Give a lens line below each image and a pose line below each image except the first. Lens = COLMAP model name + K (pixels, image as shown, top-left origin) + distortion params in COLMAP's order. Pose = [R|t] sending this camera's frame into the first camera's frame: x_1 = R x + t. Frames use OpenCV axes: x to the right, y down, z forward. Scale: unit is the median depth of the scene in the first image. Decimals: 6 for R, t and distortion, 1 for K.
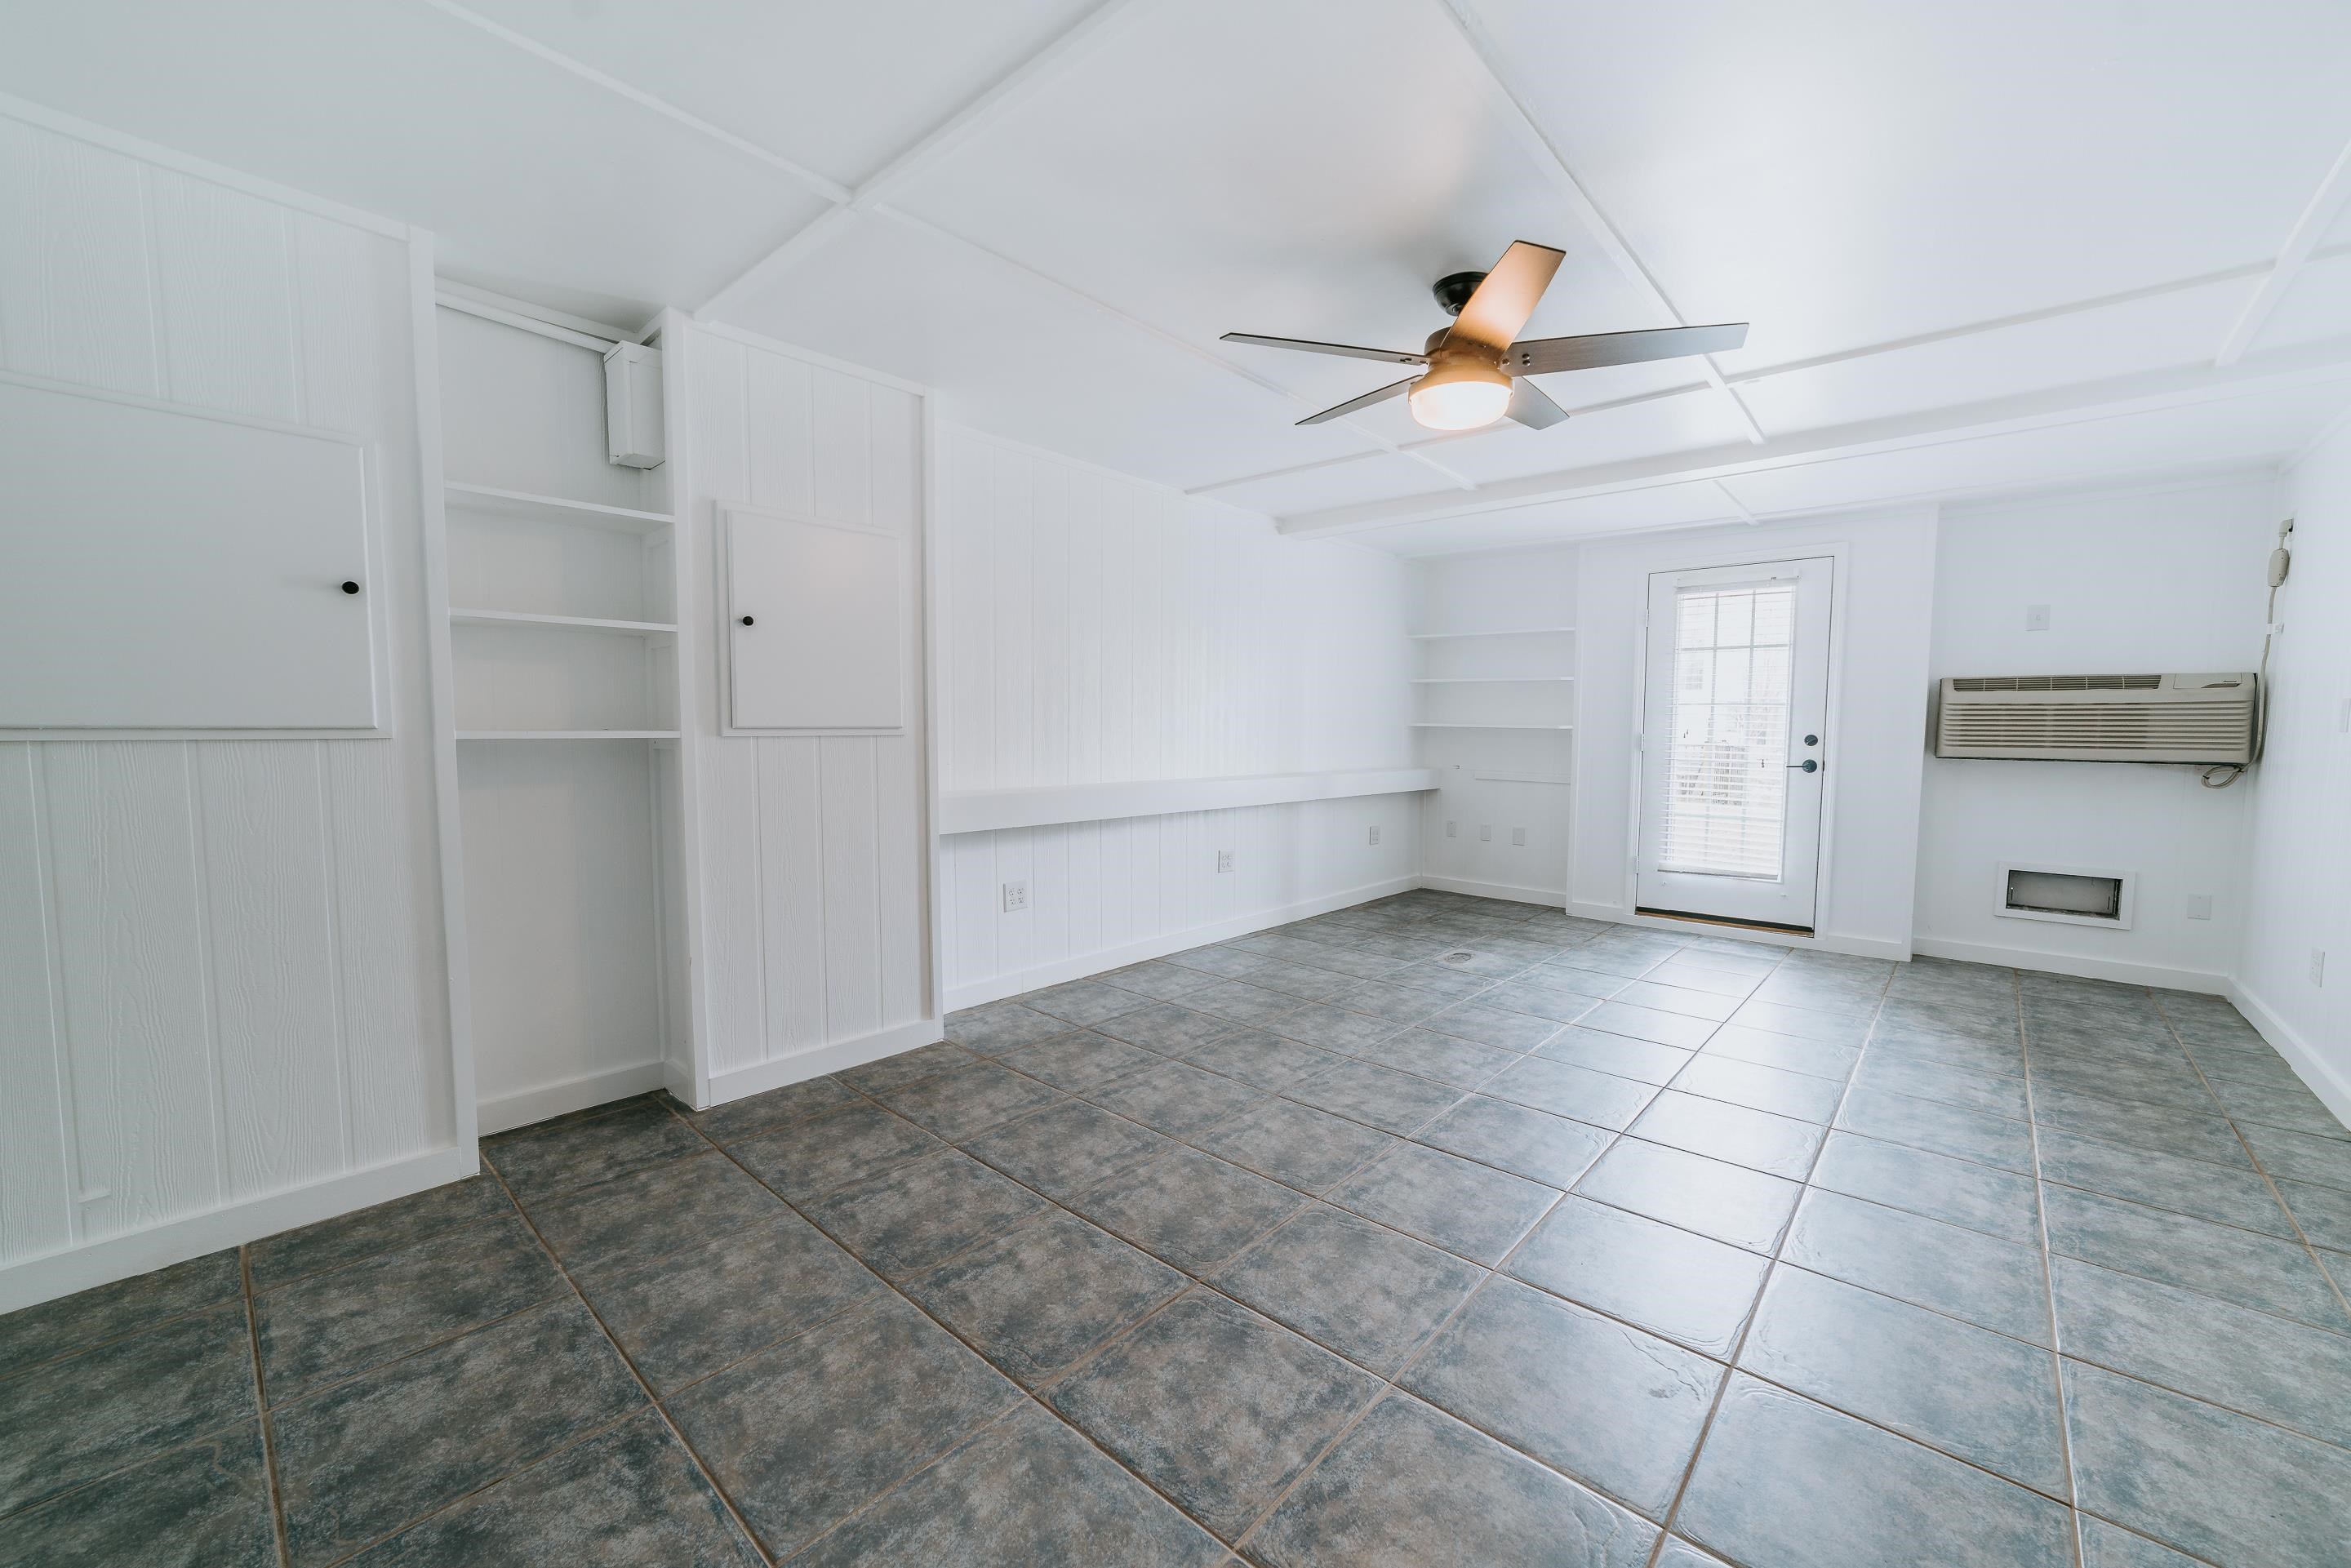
lens RADIAL K [[920.2, 0, 1177.9], [0, 920.2, 793.1], [0, 0, 1]] dist [-0.017626, 0.005193]
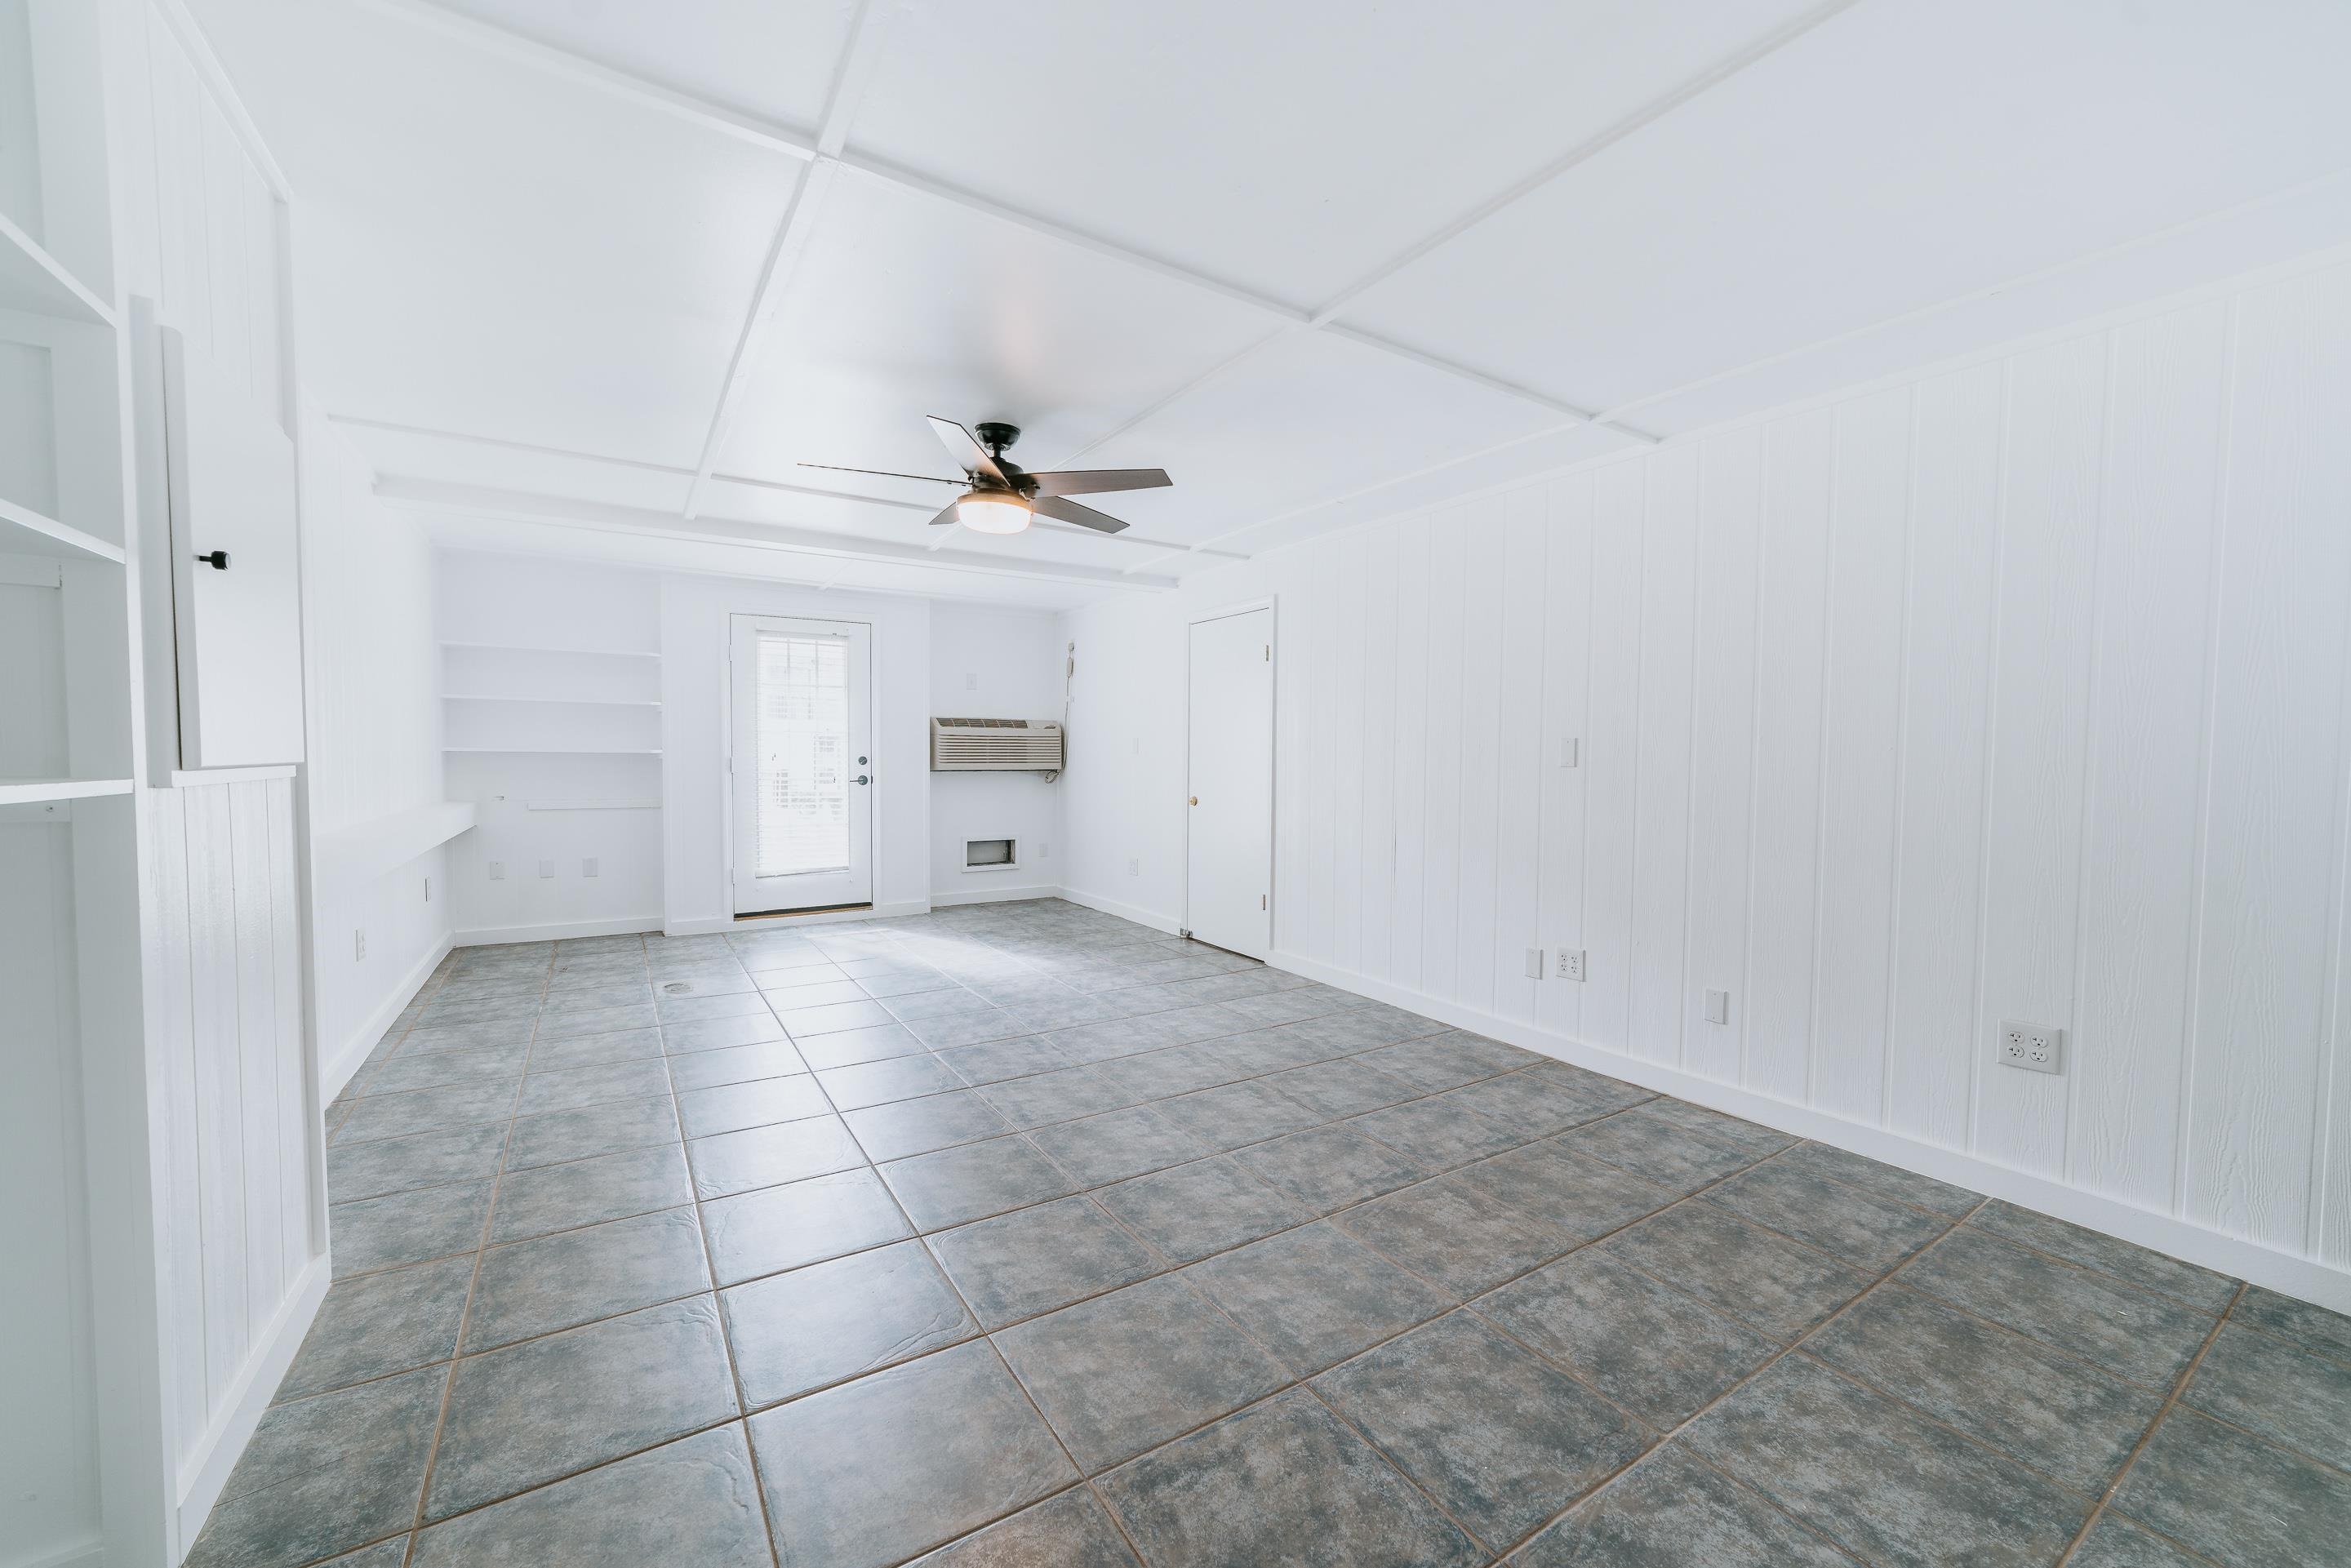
lens RADIAL K [[920.2, 0, 1199.2], [0, 920.2, 775.6], [0, 0, 1]] dist [-0.017626, 0.005193]
pose [[0.254087, -0.029904, 0.966719, -0.533556], [0.067137, 0.997656, 0.013216, -0.024269], [-0.964848, 0.061544, 0.255499, 0.223292]]
